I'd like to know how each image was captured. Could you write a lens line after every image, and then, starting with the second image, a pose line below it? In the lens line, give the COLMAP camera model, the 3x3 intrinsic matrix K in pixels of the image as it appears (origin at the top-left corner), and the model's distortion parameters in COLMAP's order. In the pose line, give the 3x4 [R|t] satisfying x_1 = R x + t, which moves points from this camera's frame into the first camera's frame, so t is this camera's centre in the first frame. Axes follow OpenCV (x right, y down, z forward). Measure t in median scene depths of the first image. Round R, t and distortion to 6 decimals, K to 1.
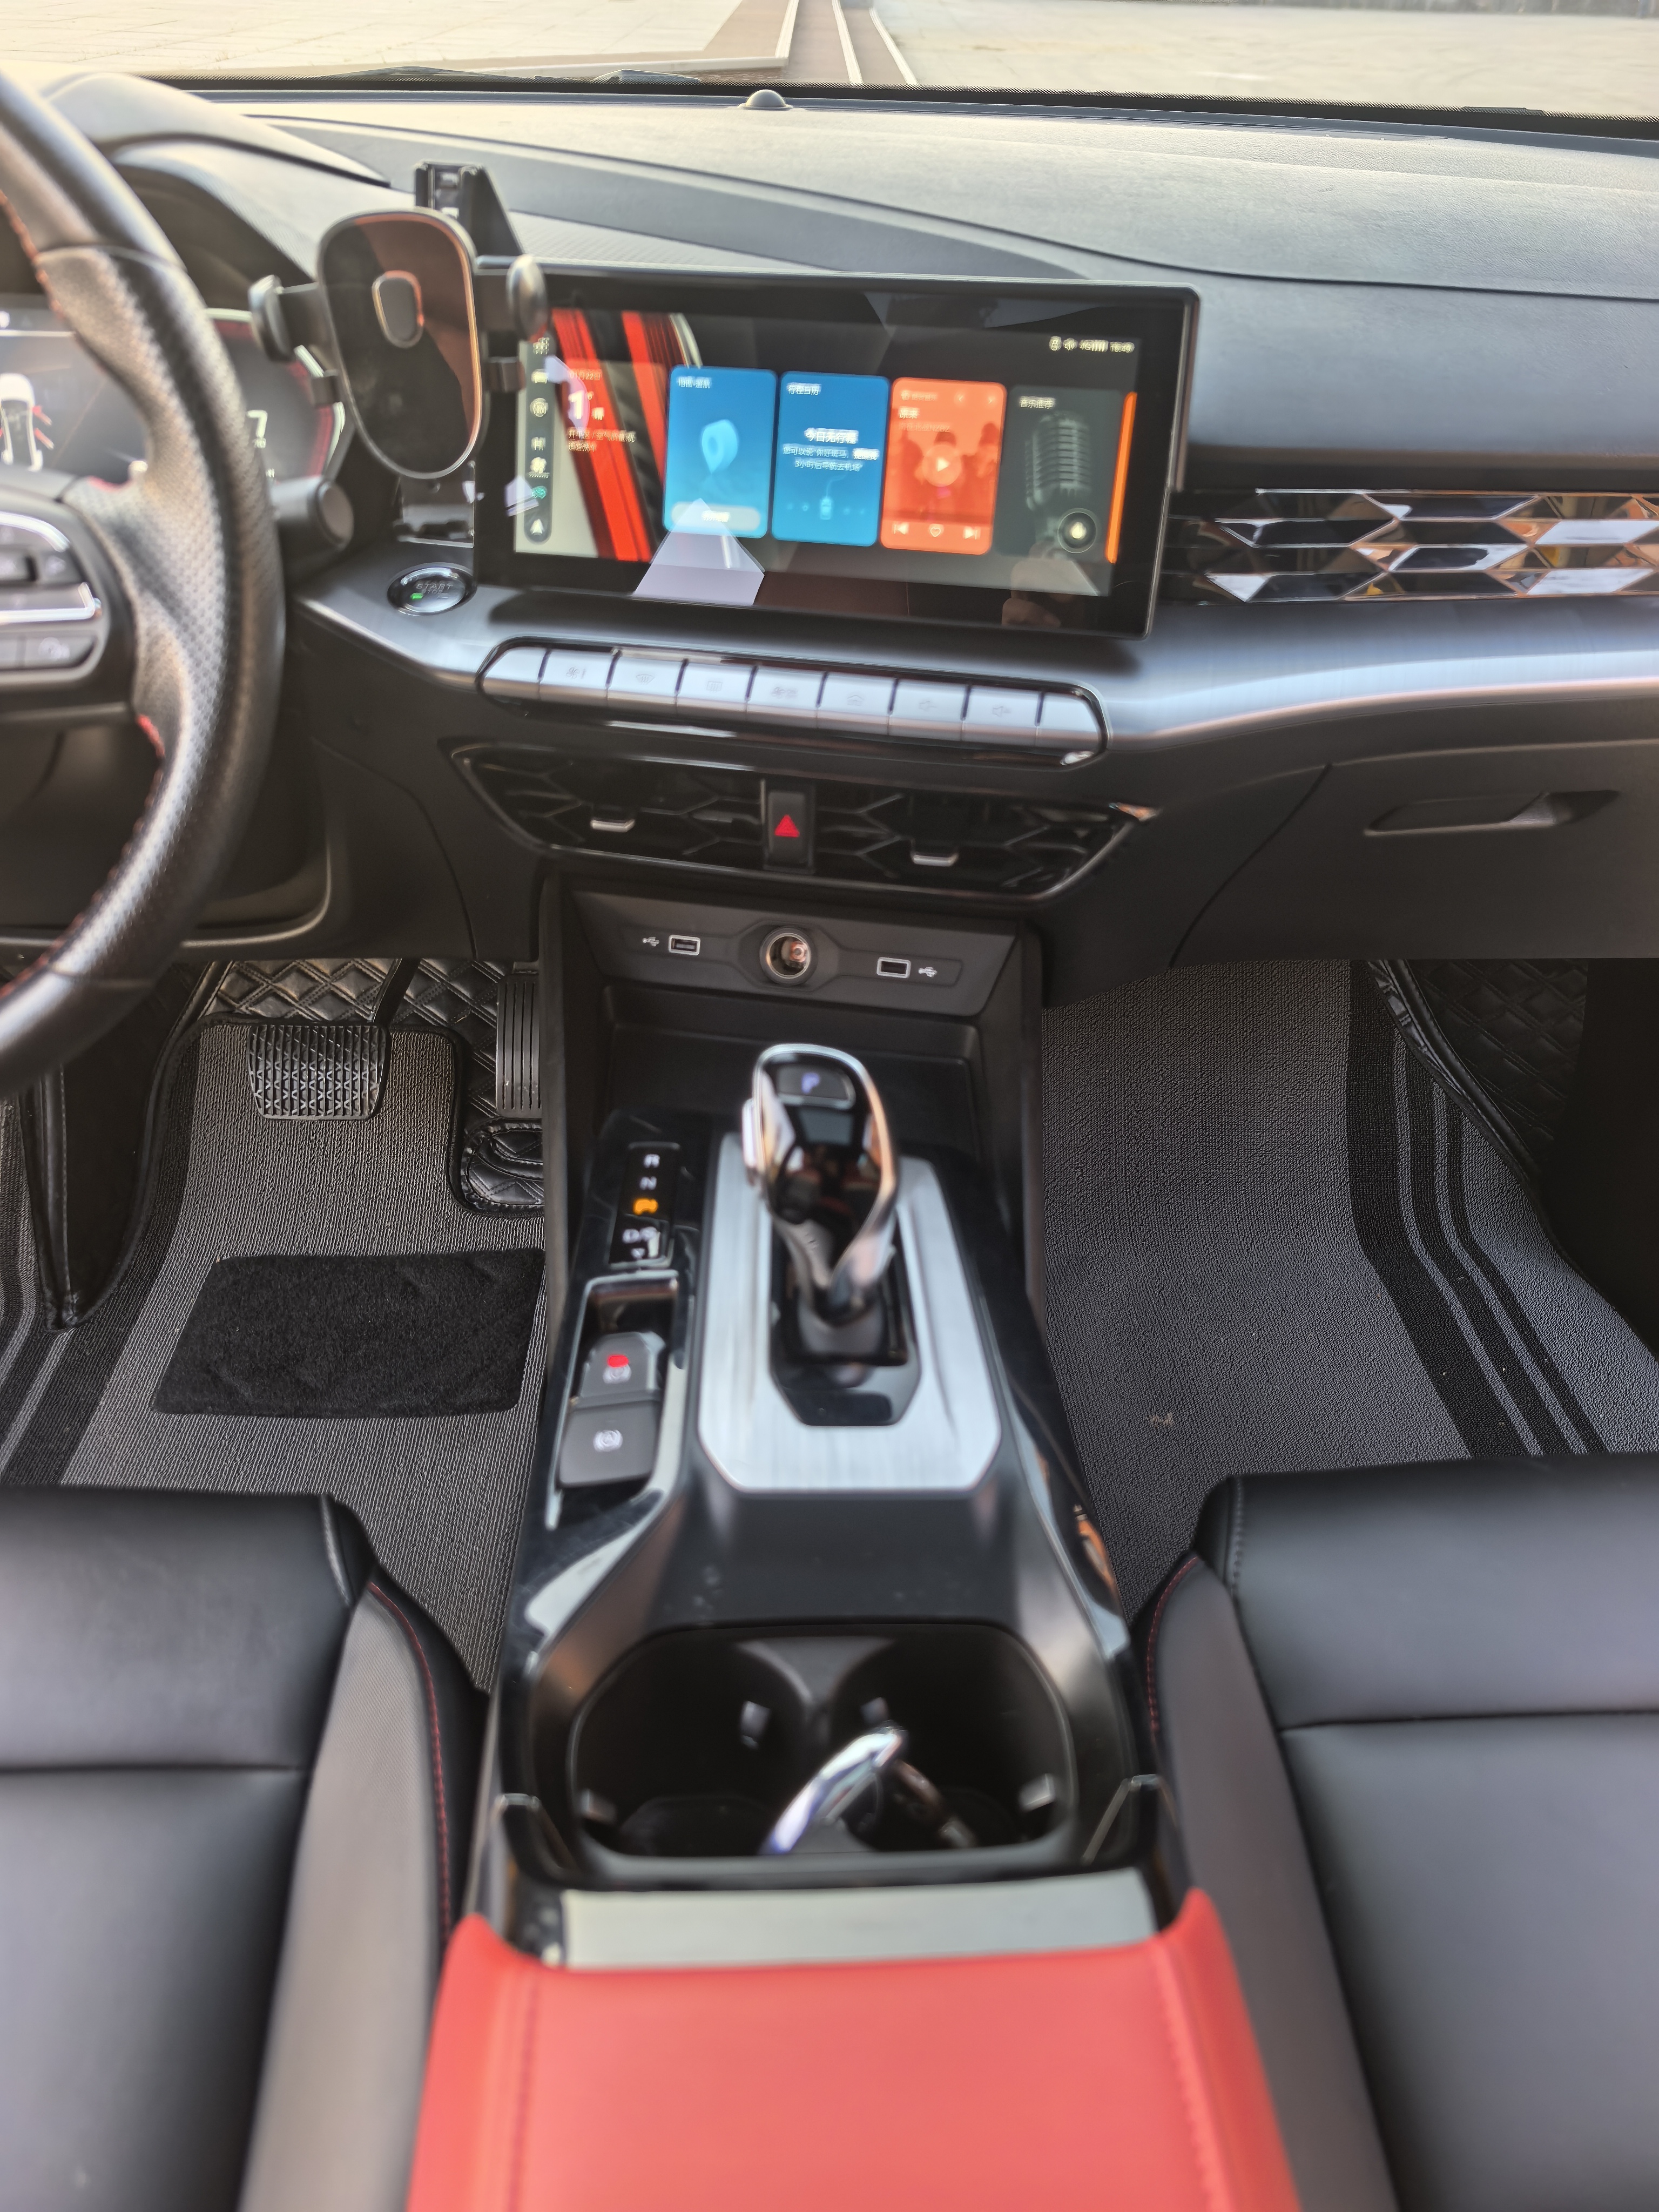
lens RADIAL K [[1588.9, 0, 818.7], [0, 1588.9, 1114.1], [0, 0, 1]] dist [0.026165, -0.024156]
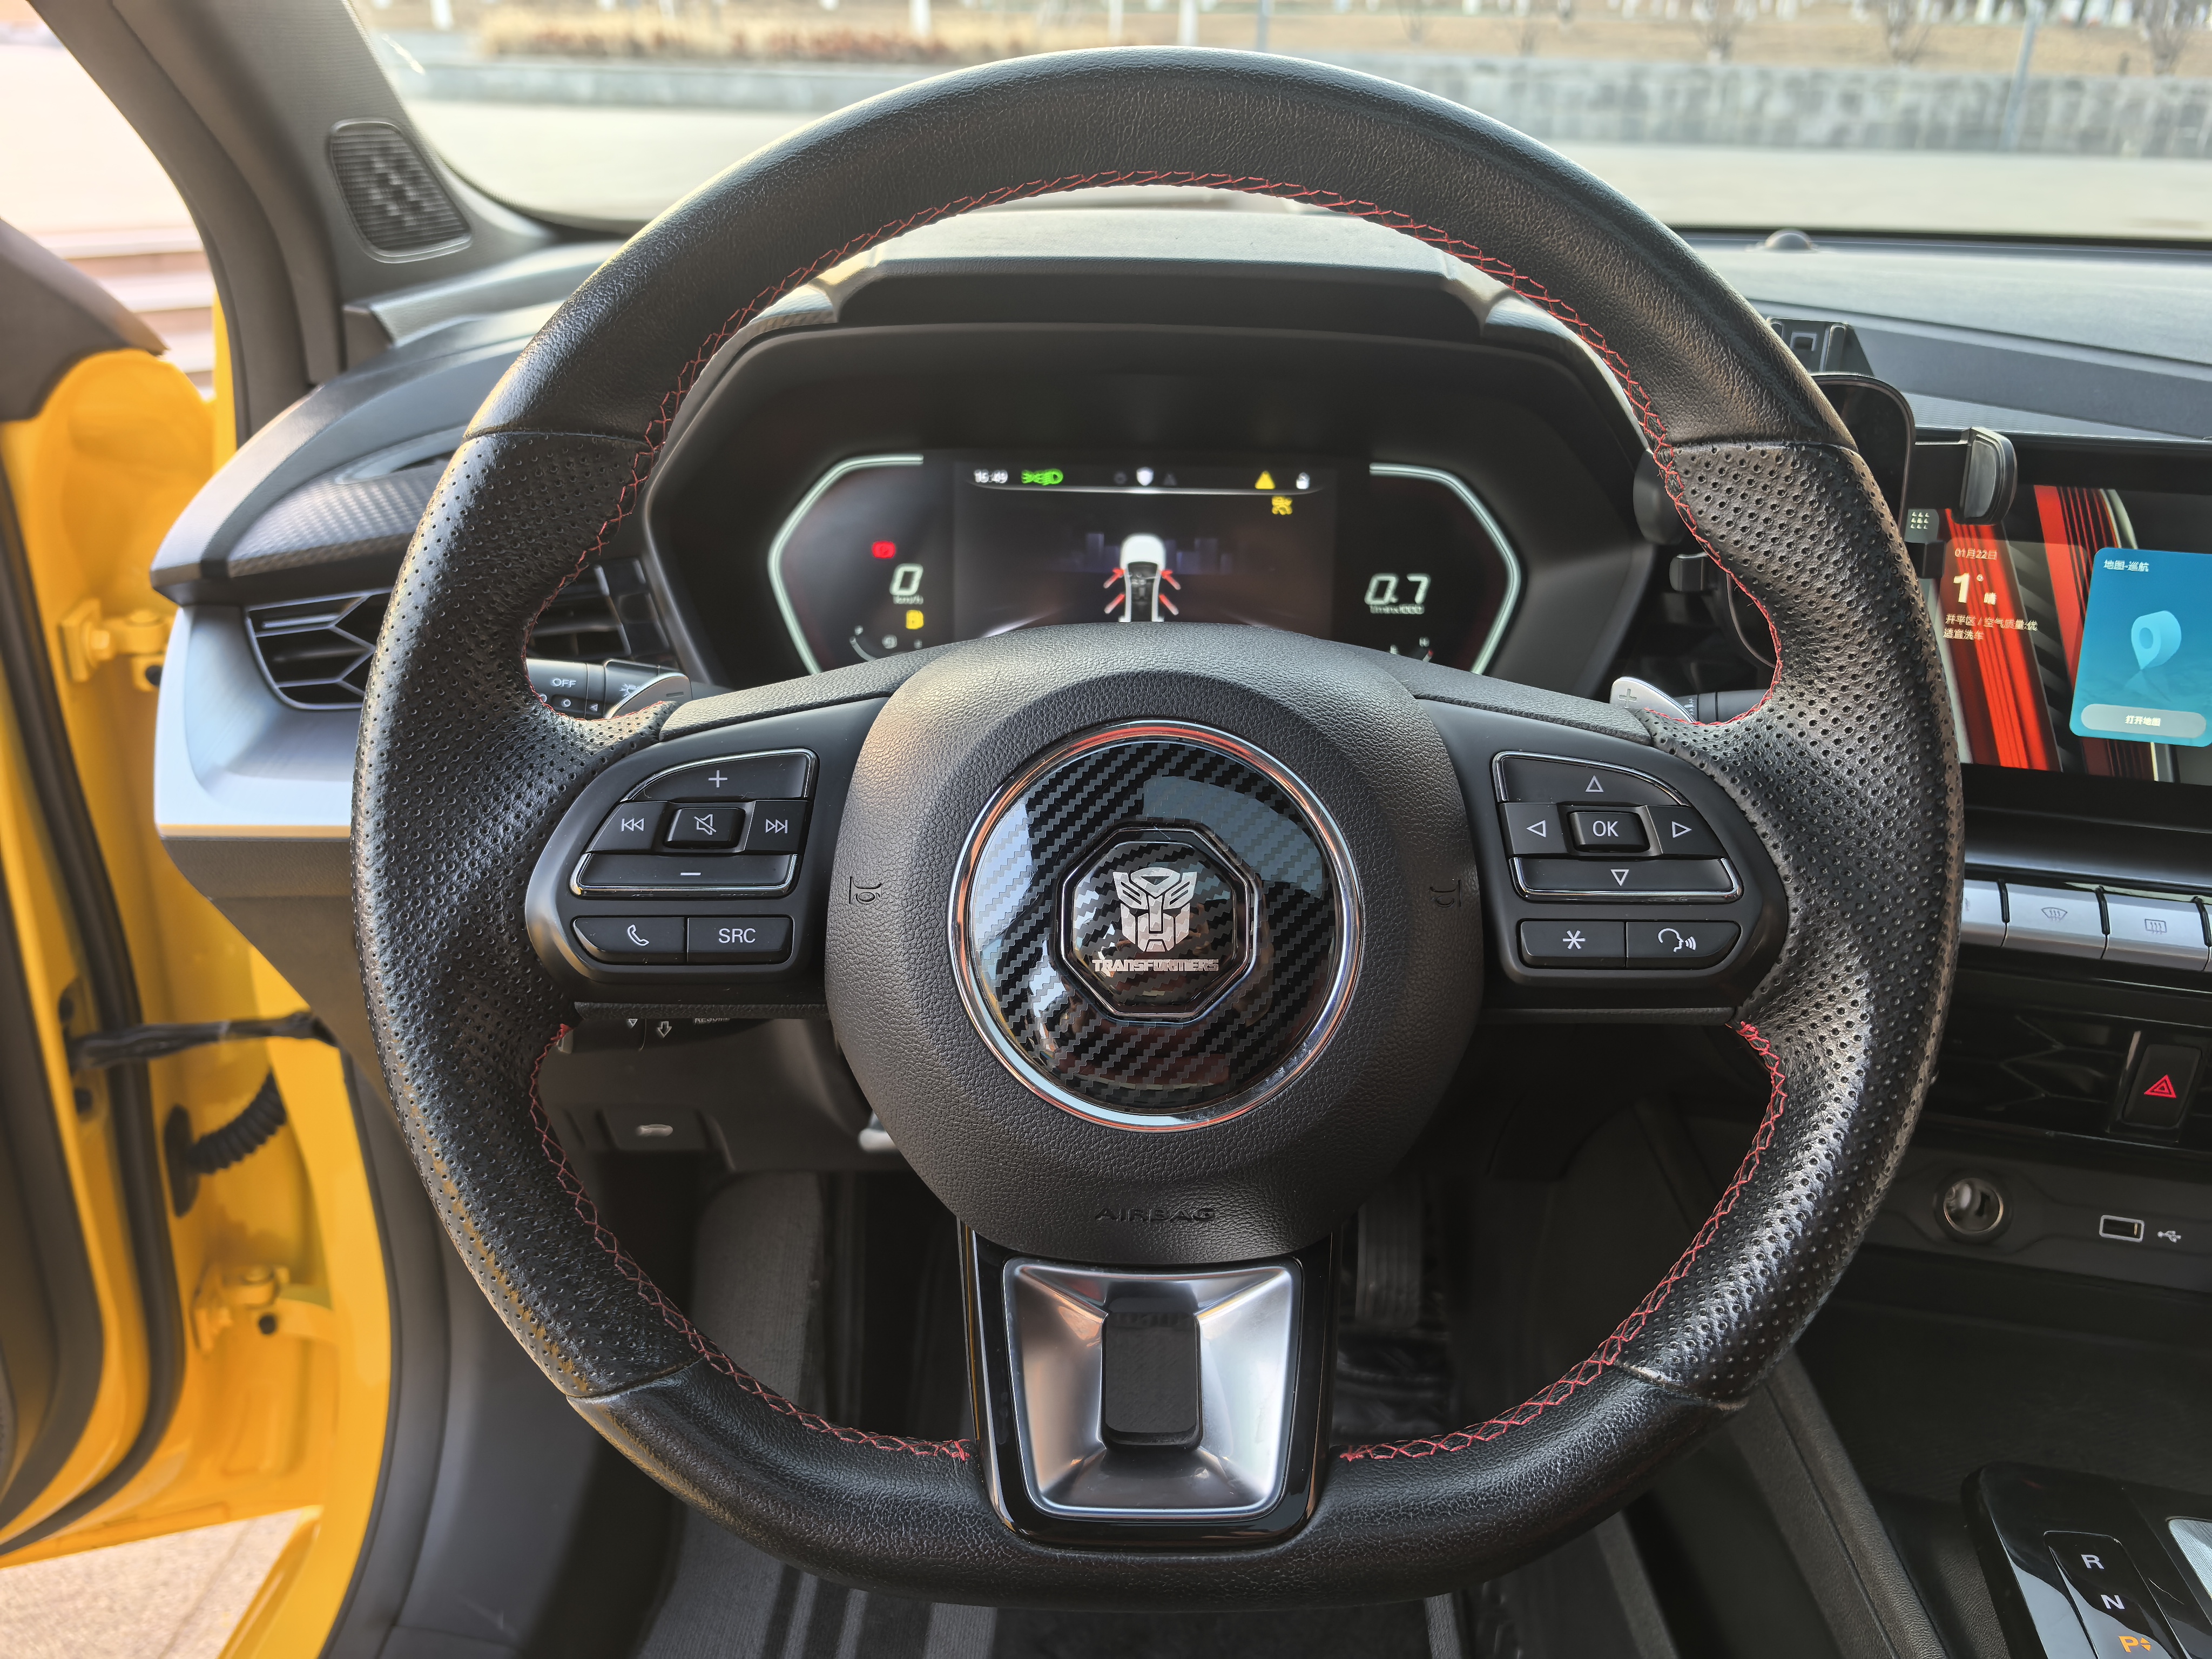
lens RADIAL K [[1588.9, 0, 1110.4], [0, 1588.9, 841.5], [0, 0, 1]] dist [0.026165, -0.024156]
pose [[0.998668, 0.018608, -0.048129, -0.536811], [-0.027678, 0.980356, -0.195285, -0.141407], [0.043550, 0.196357, 0.979565, 0.197500]]
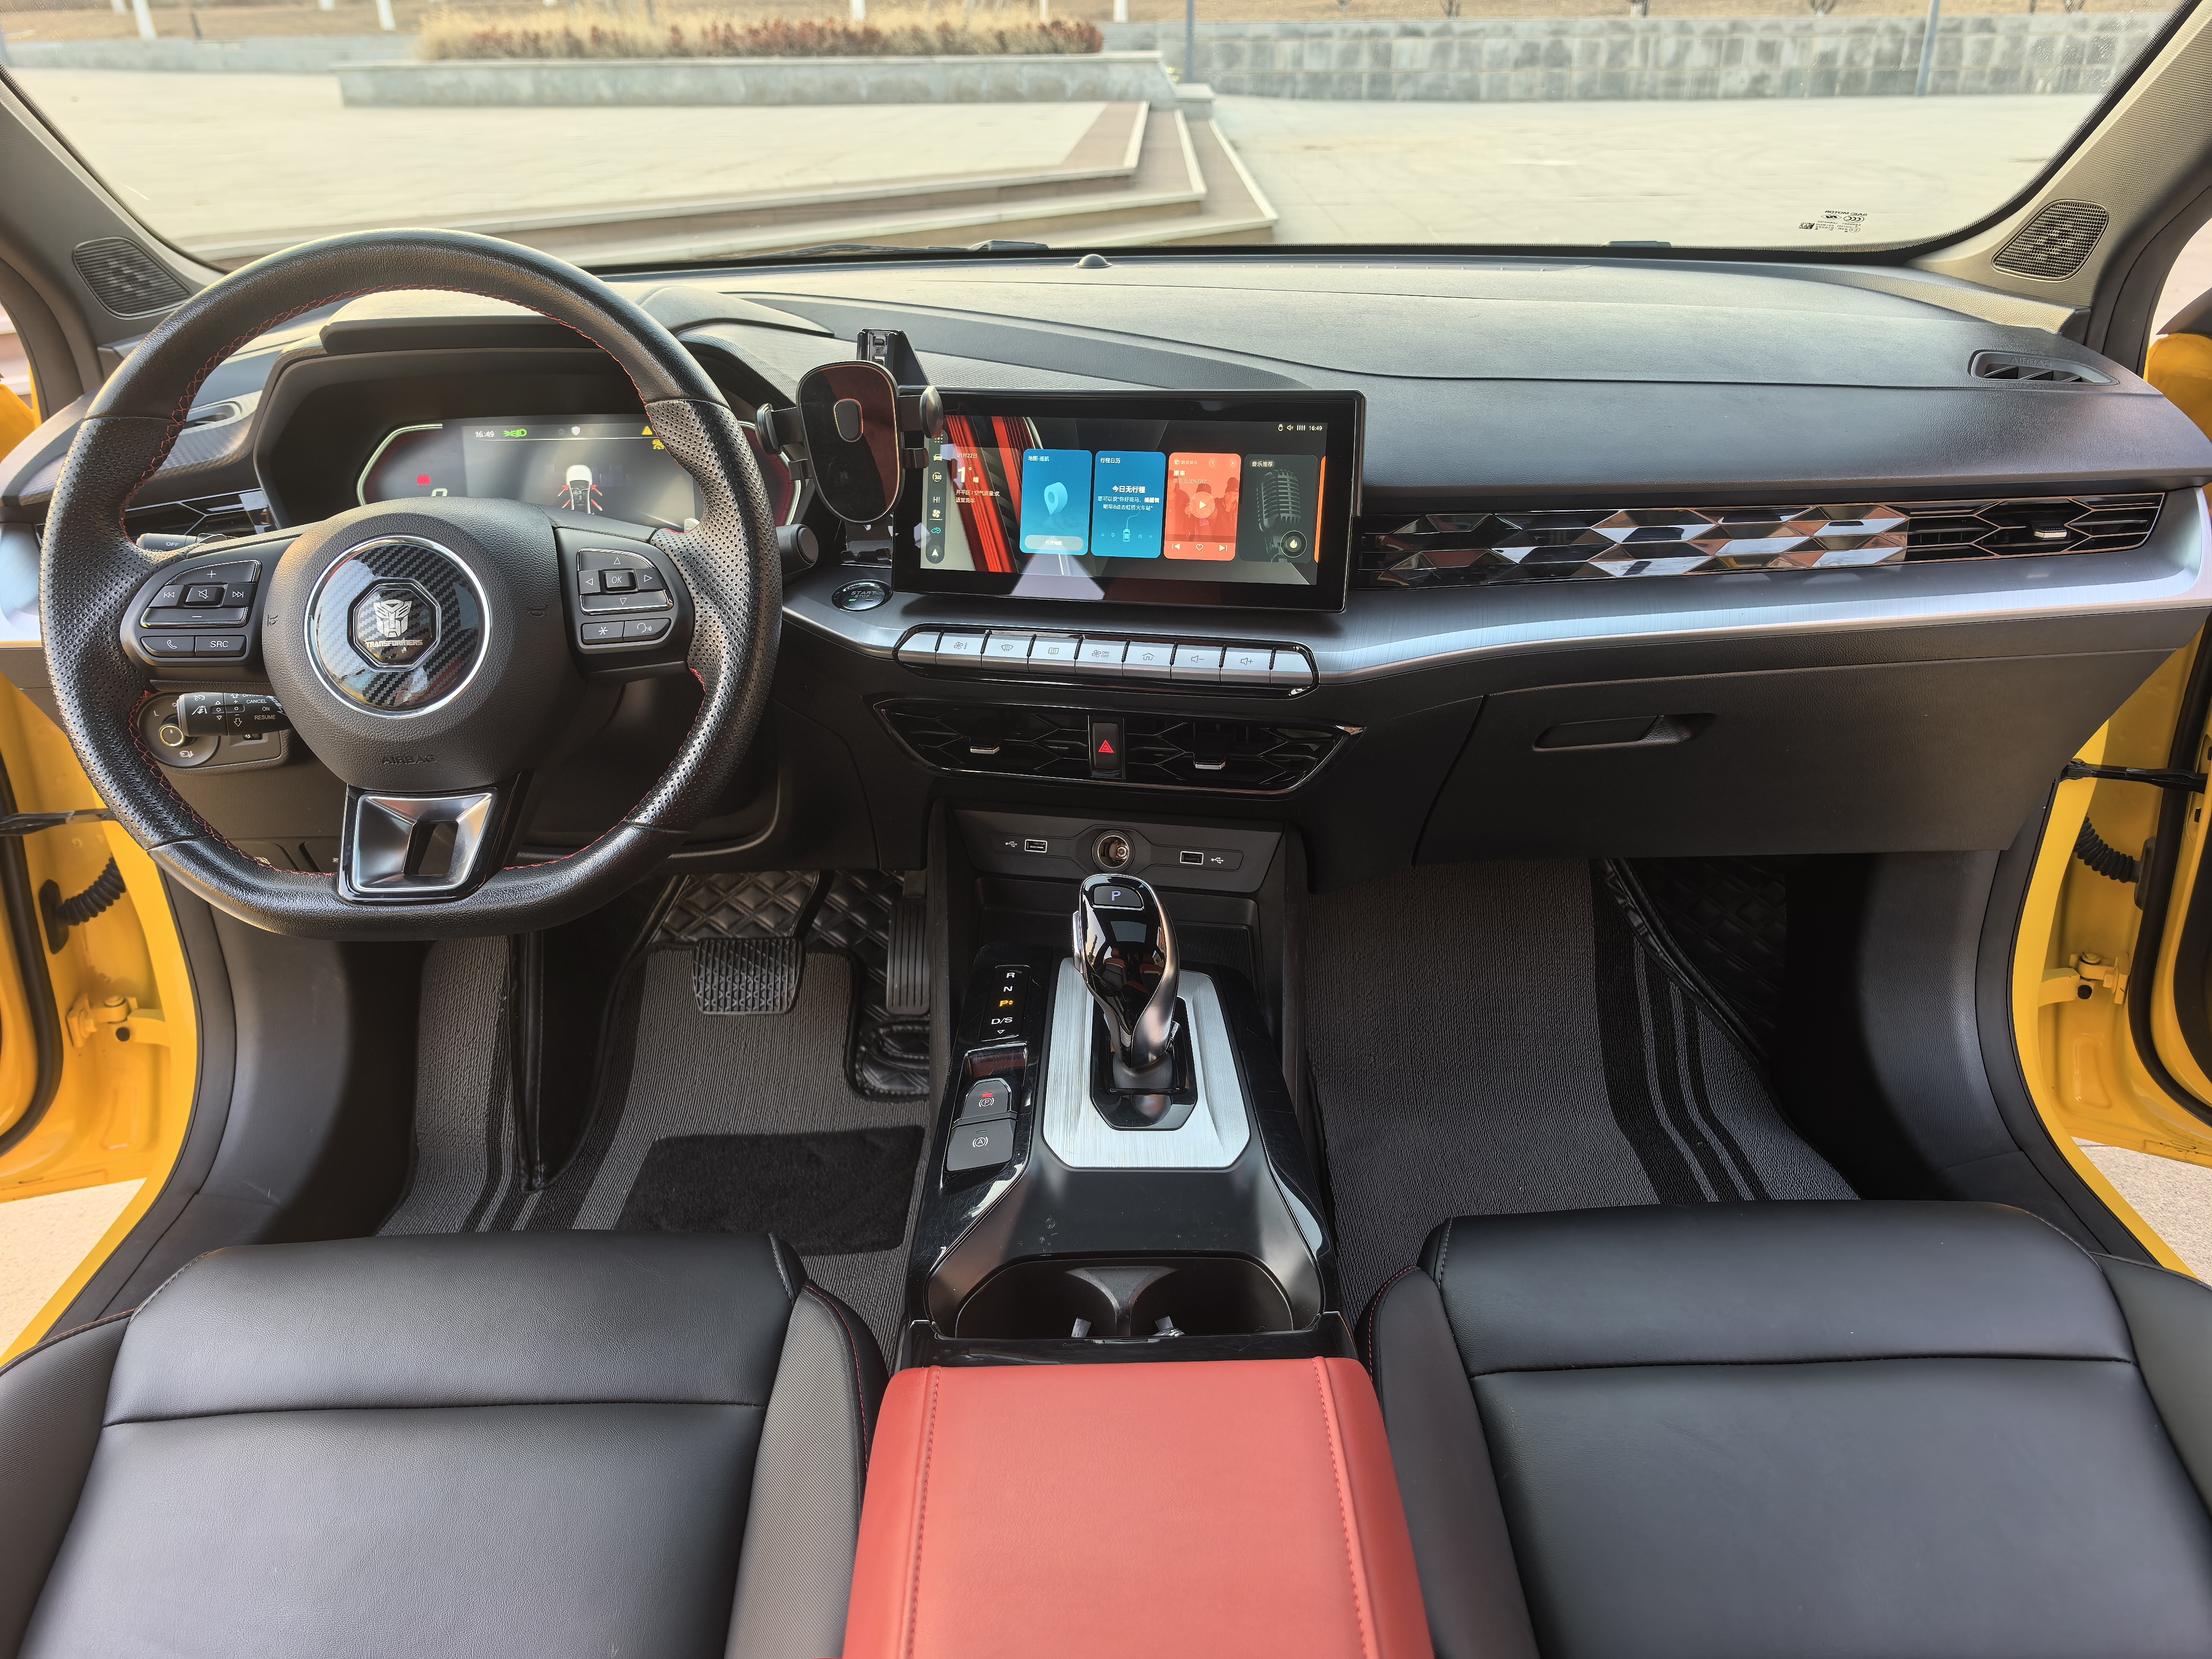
lens RADIAL K [[1588.9, 0, 1103.2], [0, 1588.9, 824.8], [0, 0, 1]] dist [0.026165, -0.024156]
pose [[0.998636, -0.020130, -0.048184, 0.047496], [0.010726, 0.982112, -0.187994, 0.163755], [0.051106, 0.187221, 0.980988, -0.402651]]
